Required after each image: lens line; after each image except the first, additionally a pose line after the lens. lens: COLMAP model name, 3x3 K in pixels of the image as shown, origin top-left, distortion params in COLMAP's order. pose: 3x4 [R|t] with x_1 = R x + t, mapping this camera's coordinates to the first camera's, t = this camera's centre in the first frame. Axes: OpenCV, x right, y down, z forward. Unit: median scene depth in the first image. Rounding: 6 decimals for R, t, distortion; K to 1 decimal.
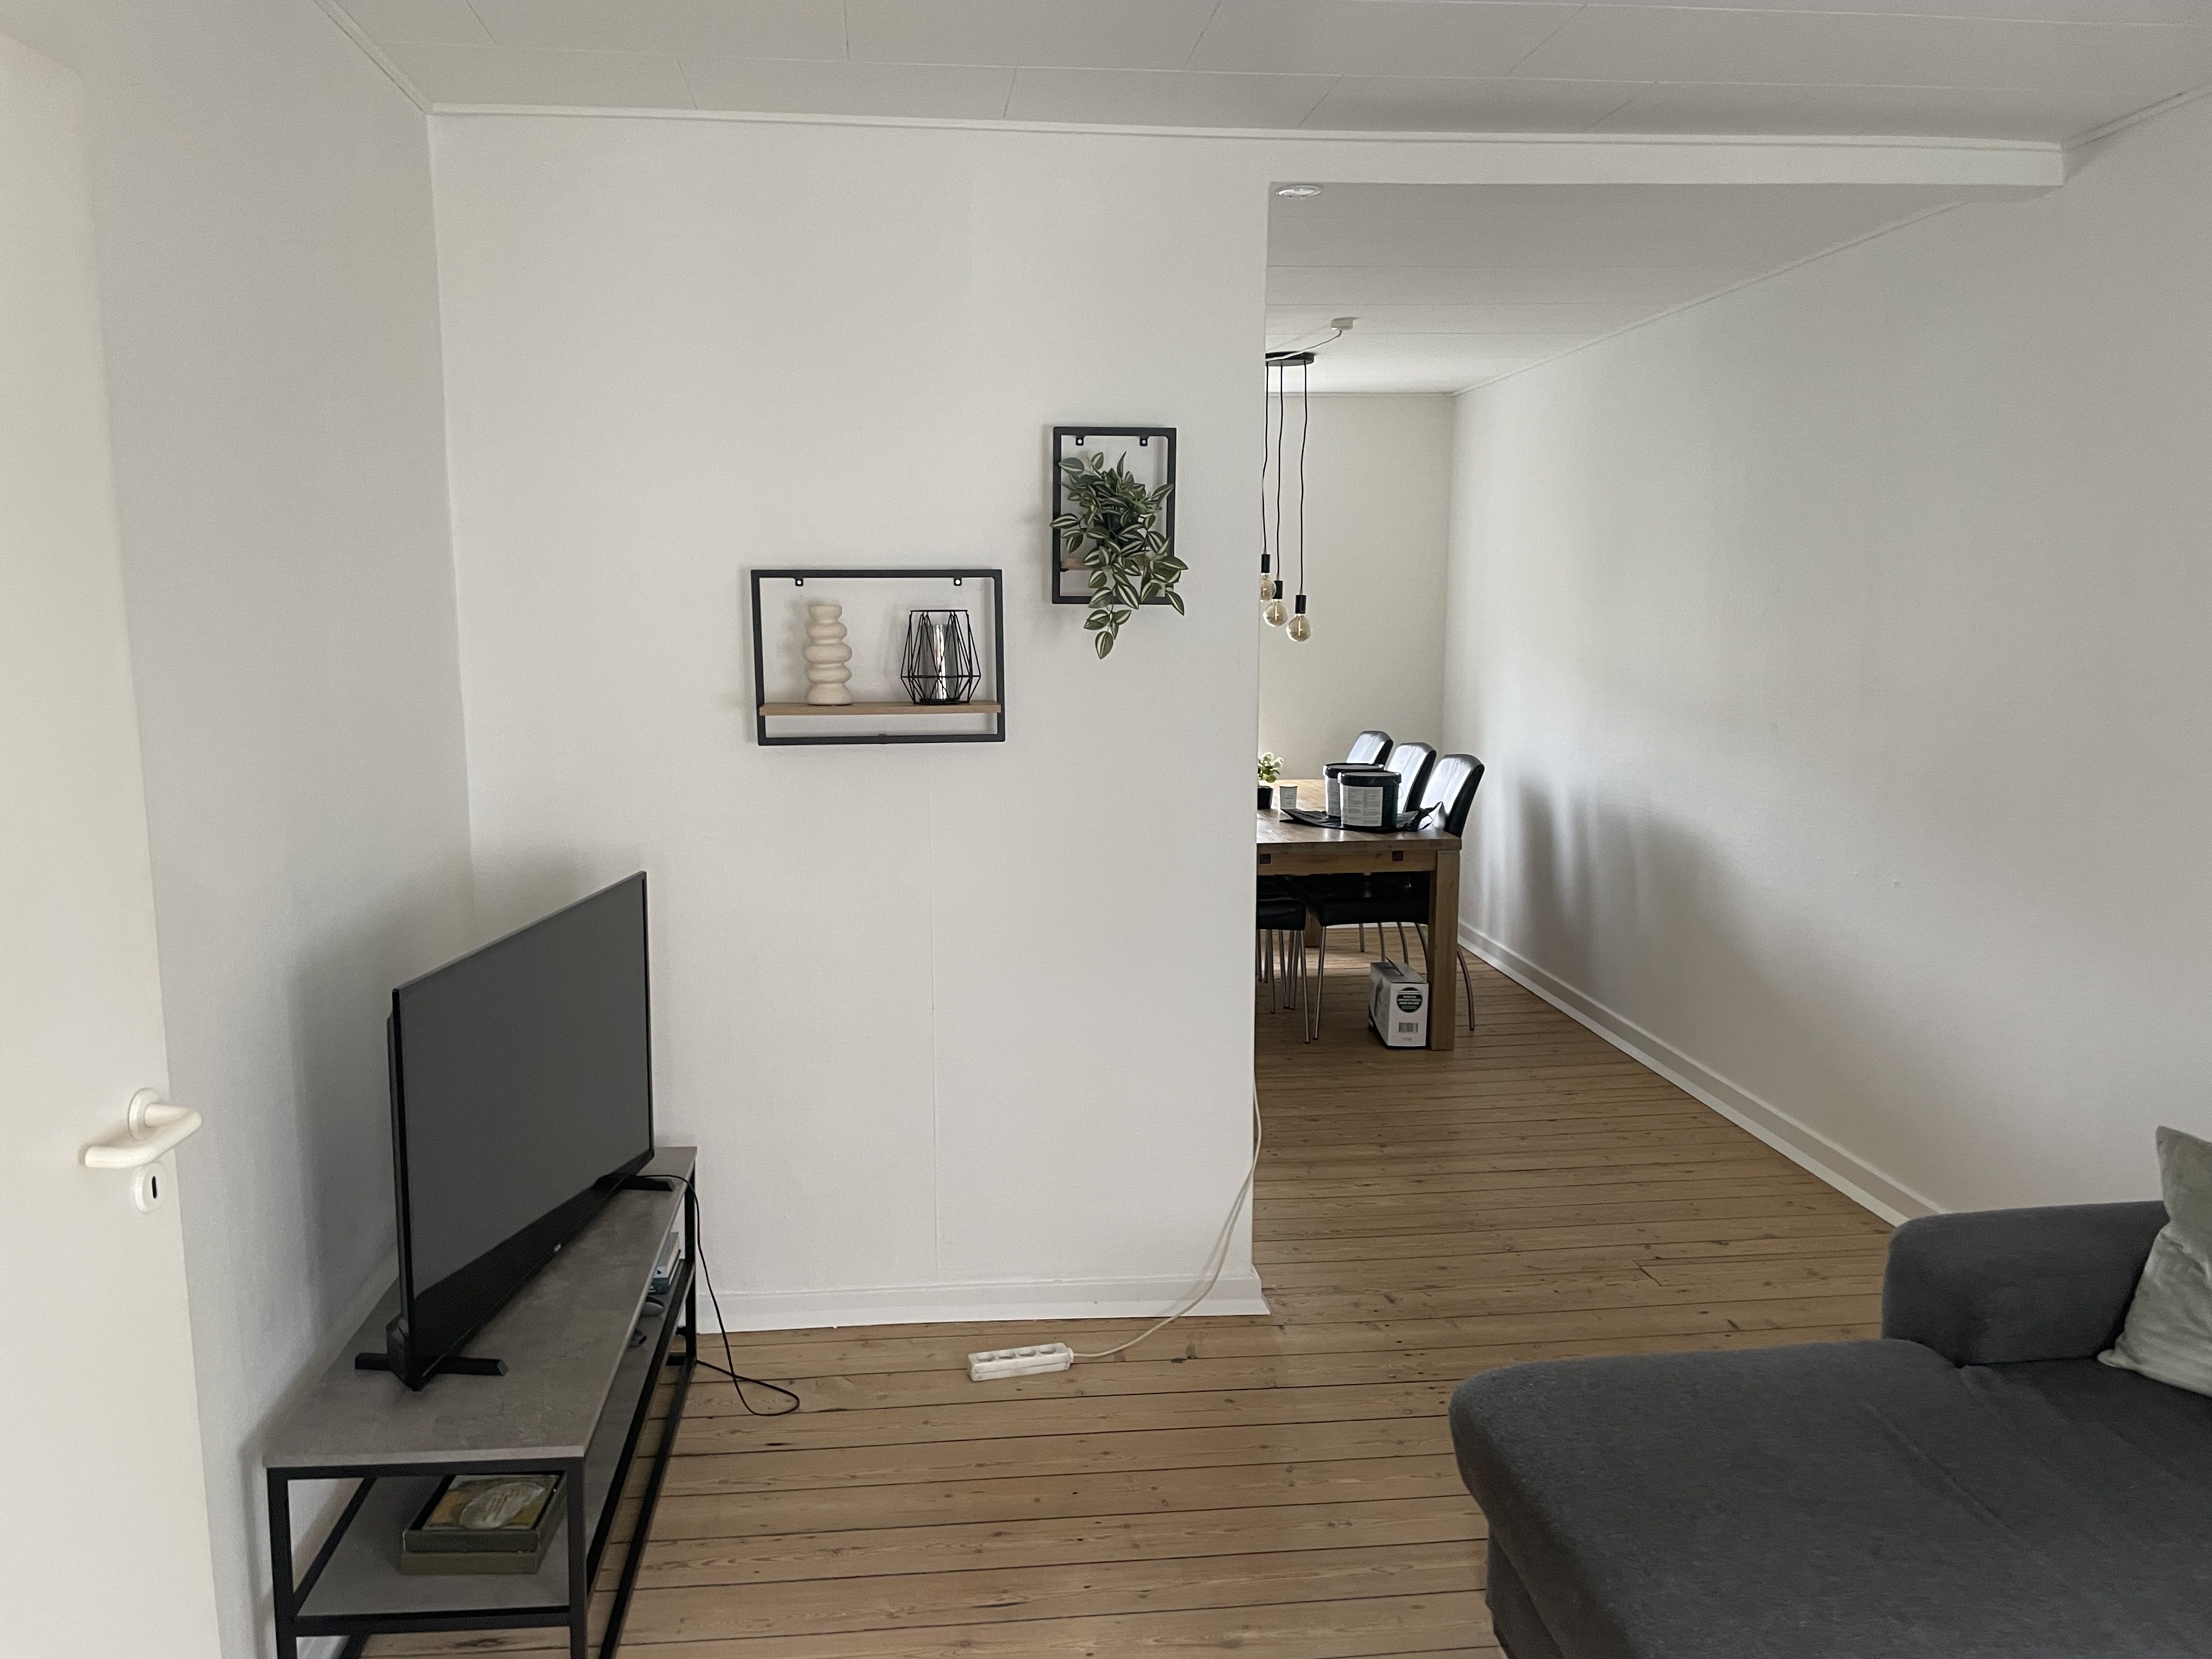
lens RADIAL K [[1693.5, 0, 1100.1], [0, 1693.5, 828.5], [0, 0, 1]] dist [0.043421, -0.071386]
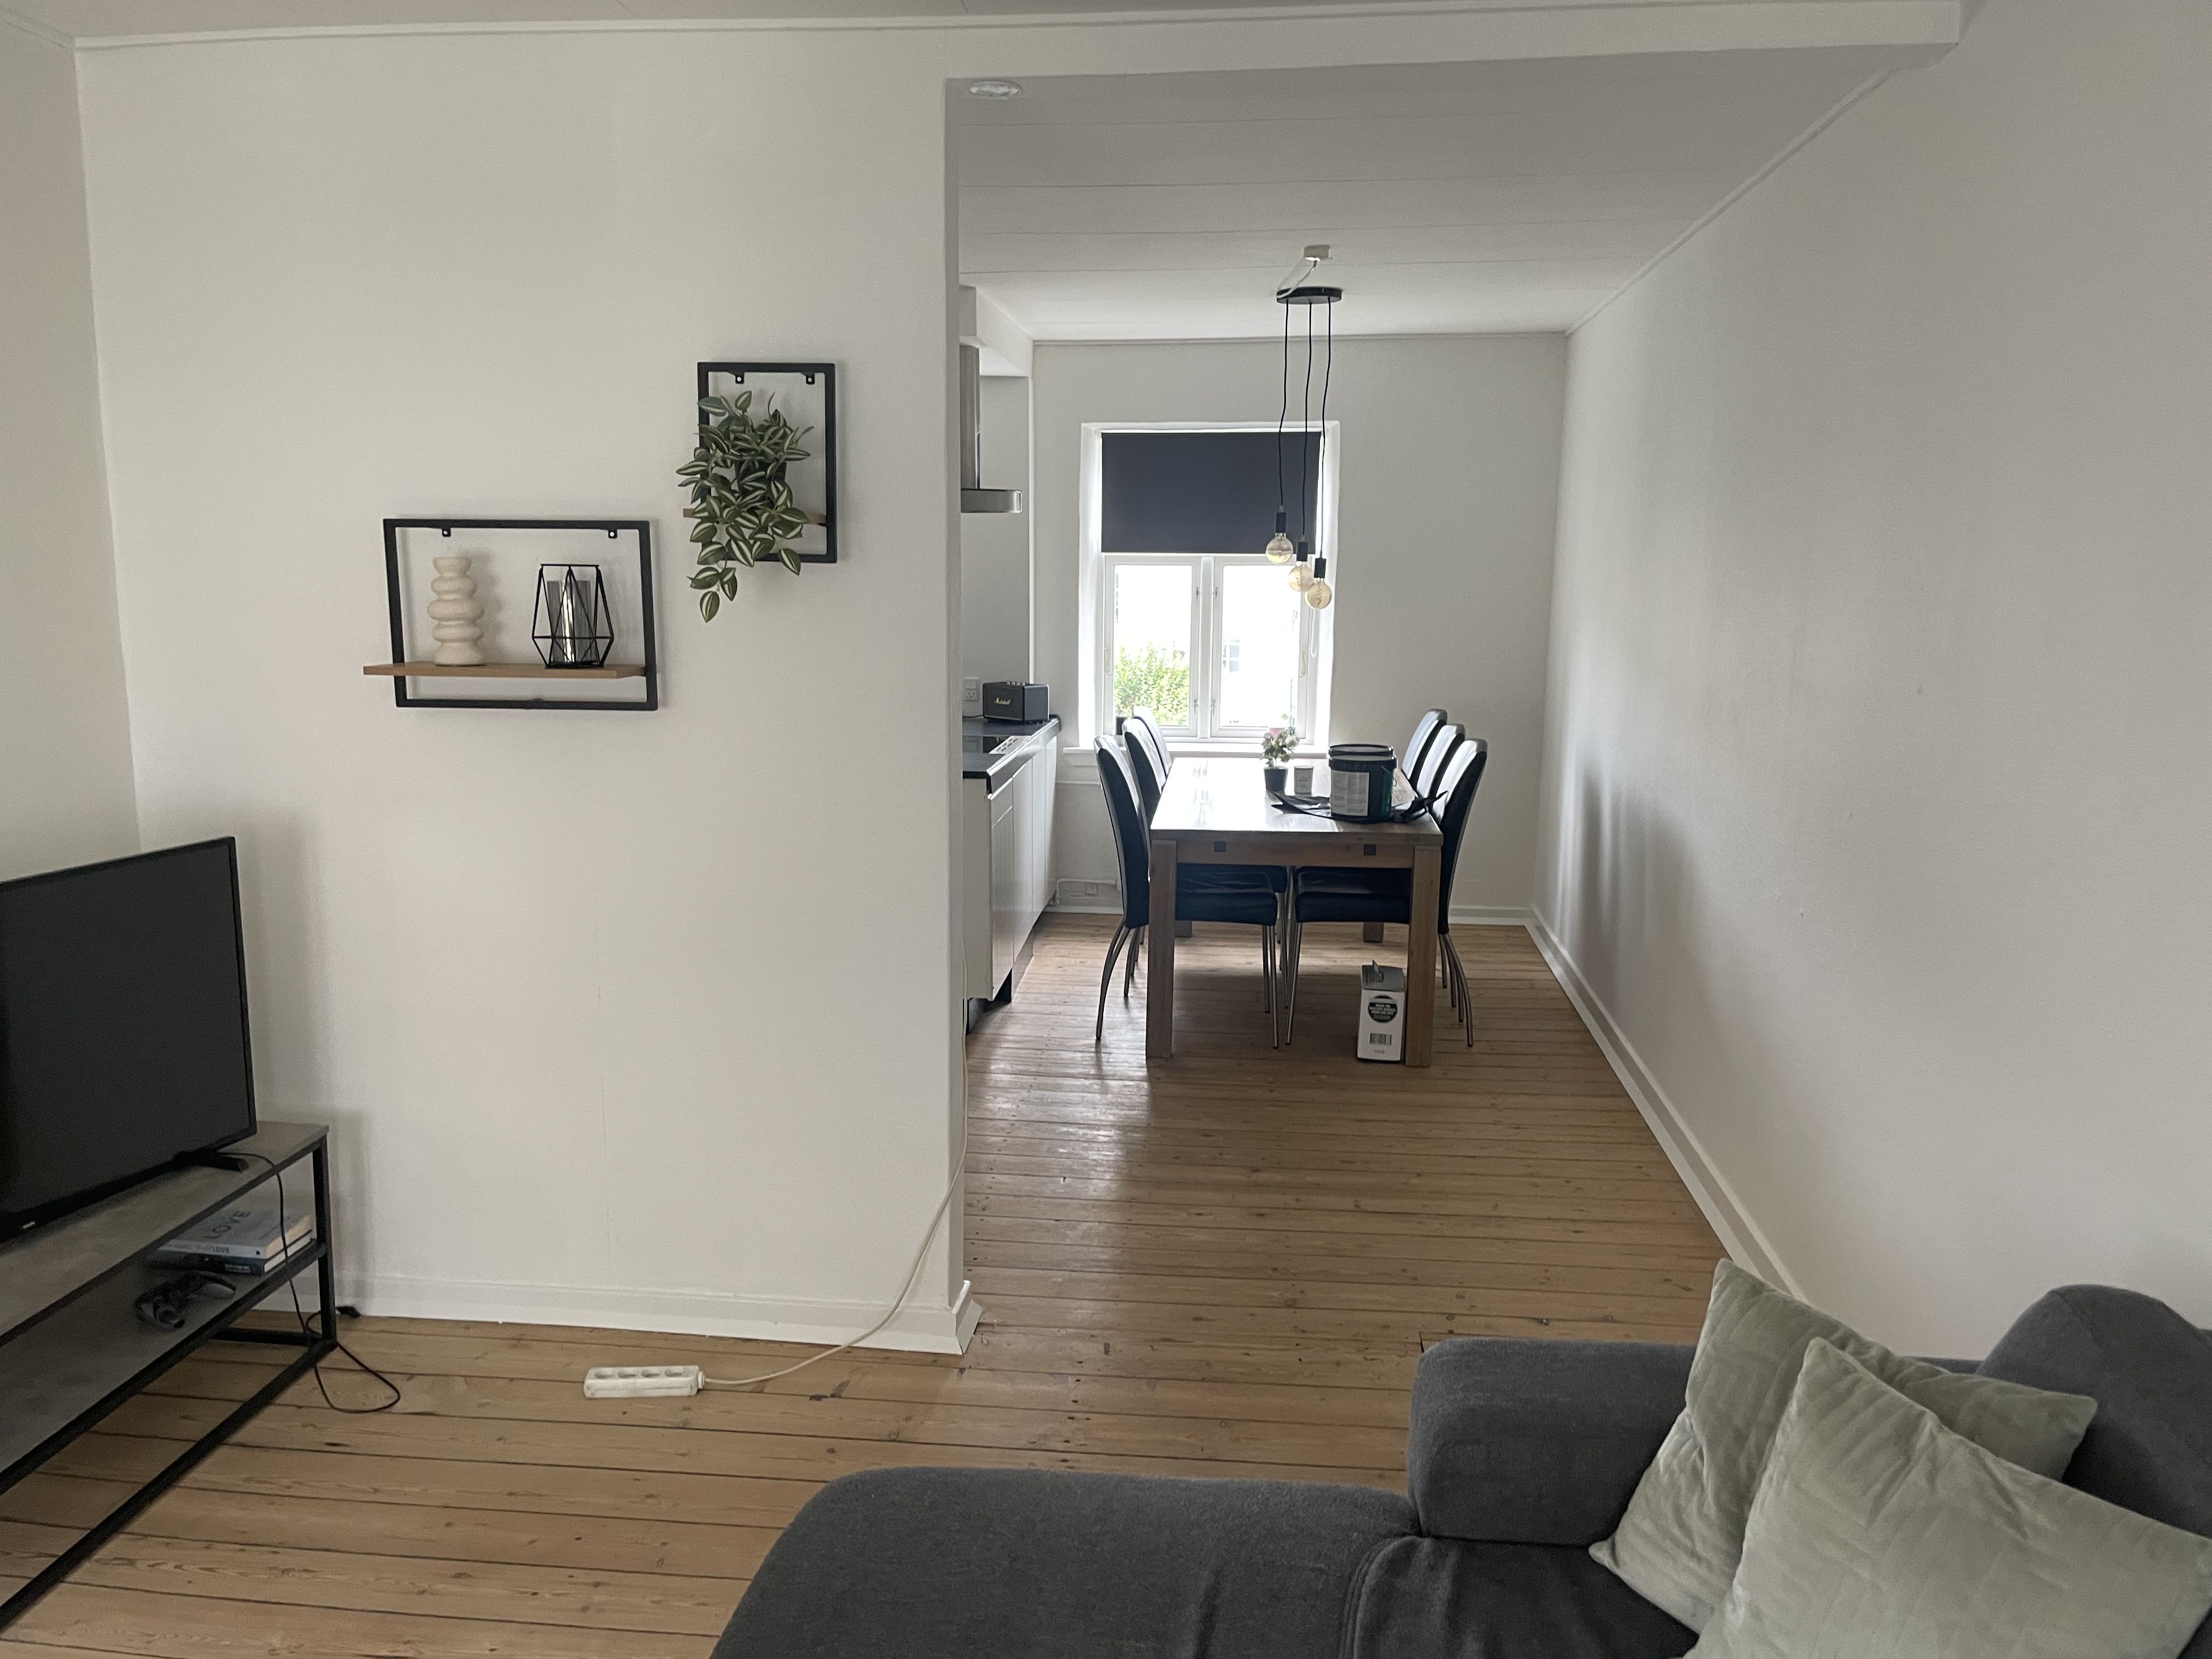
lens RADIAL K [[1693.5, 0, 1109.1], [0, 1693.5, 847.7], [0, 0, 1]] dist [0.043421, -0.071386]
pose [[0.979025, 0.045275, -0.198647, 0.370589], [-0.038925, 0.998602, 0.035760, -0.019865], [0.199988, -0.027277, 0.979419, 0.148815]]
